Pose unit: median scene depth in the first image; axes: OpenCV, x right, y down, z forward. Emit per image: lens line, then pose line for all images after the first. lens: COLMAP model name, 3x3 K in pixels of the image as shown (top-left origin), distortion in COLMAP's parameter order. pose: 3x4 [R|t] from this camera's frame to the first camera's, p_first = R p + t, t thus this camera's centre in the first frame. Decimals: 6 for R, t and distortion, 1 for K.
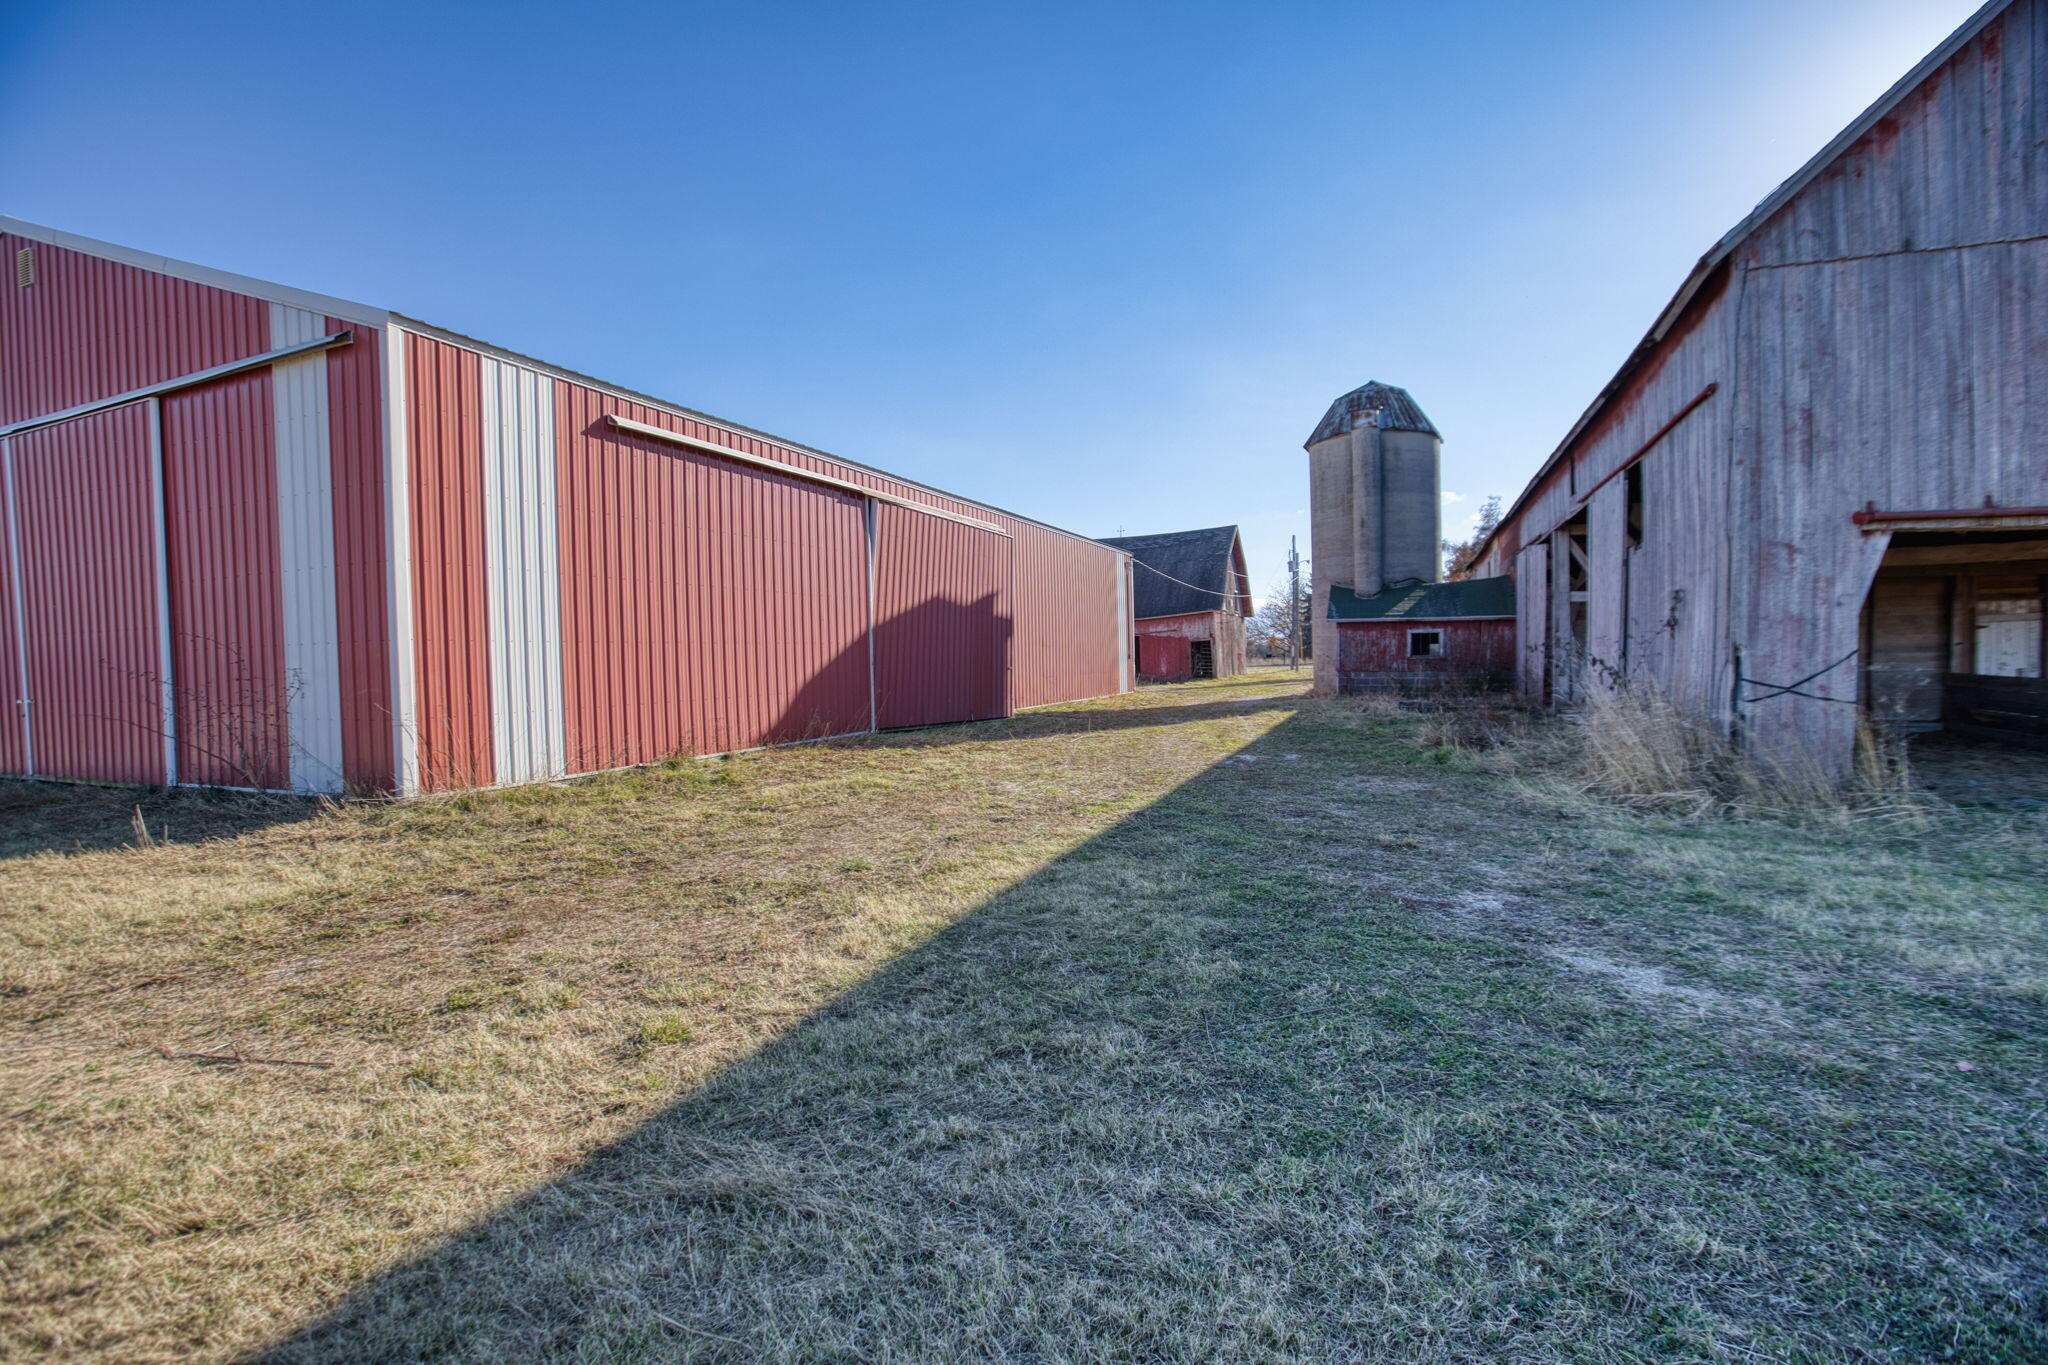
lens RADIAL K [[1019.8, 0, 1020.7], [0, 1019.8, 655.0], [0, 0, 1]] dist [-0.000691, -0.000487]
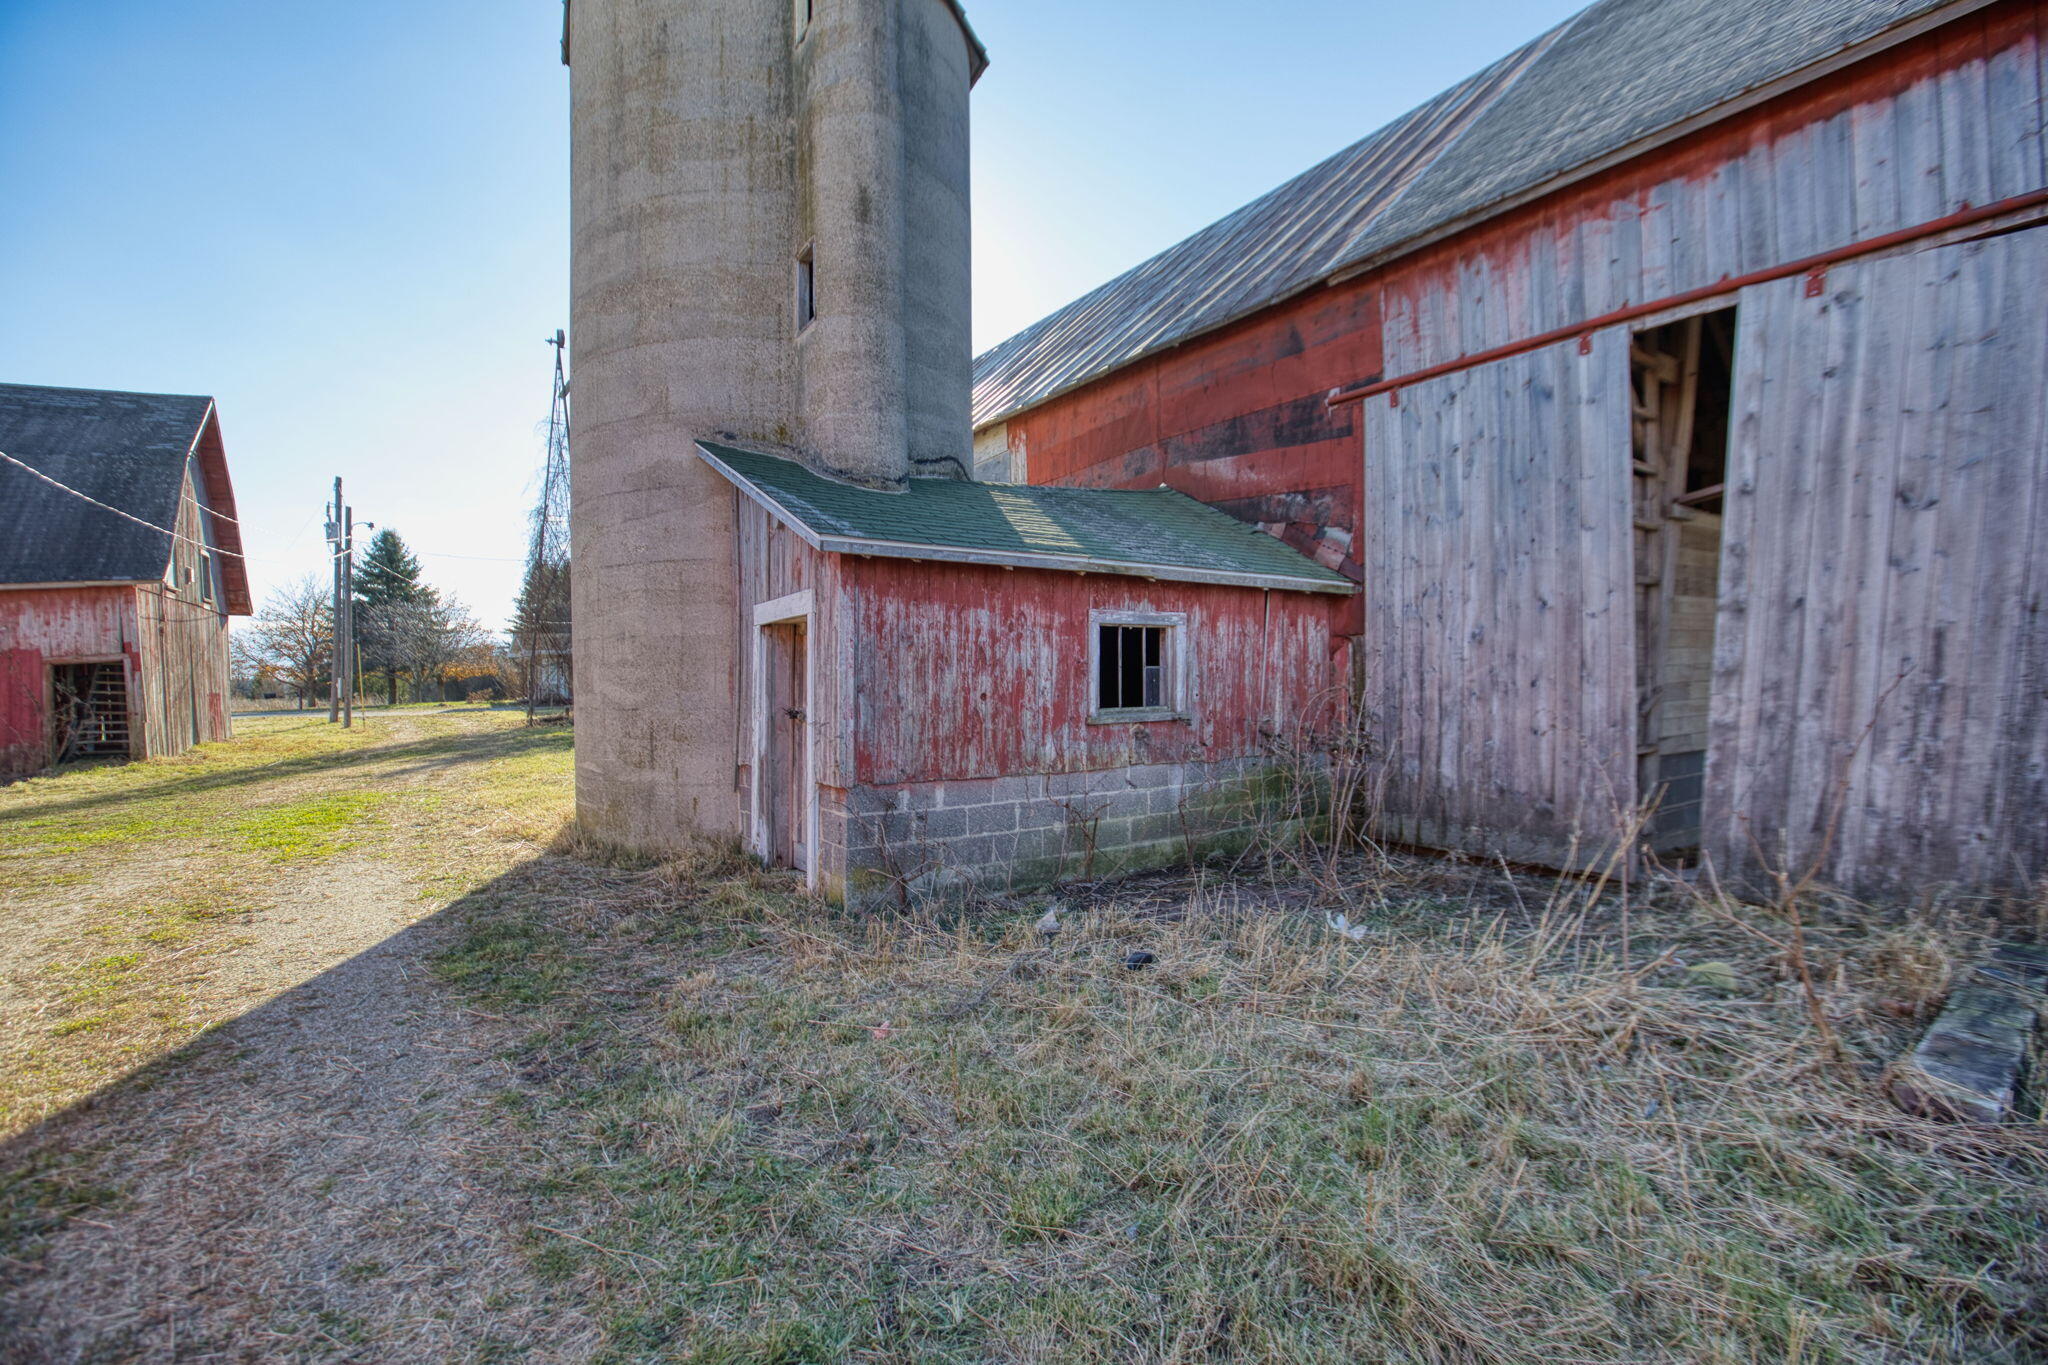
lens RADIAL K [[1019.8, 0, 1020.7], [0, 1019.8, 655.0], [0, 0, 1]] dist [-0.000691, -0.000487]
pose [[0.623240, 0.024065, 0.781660, 0.166522], [0.003576, 0.999428, -0.033621, -0.004509], [-0.782022, 0.023749, 0.622798, 0.854657]]
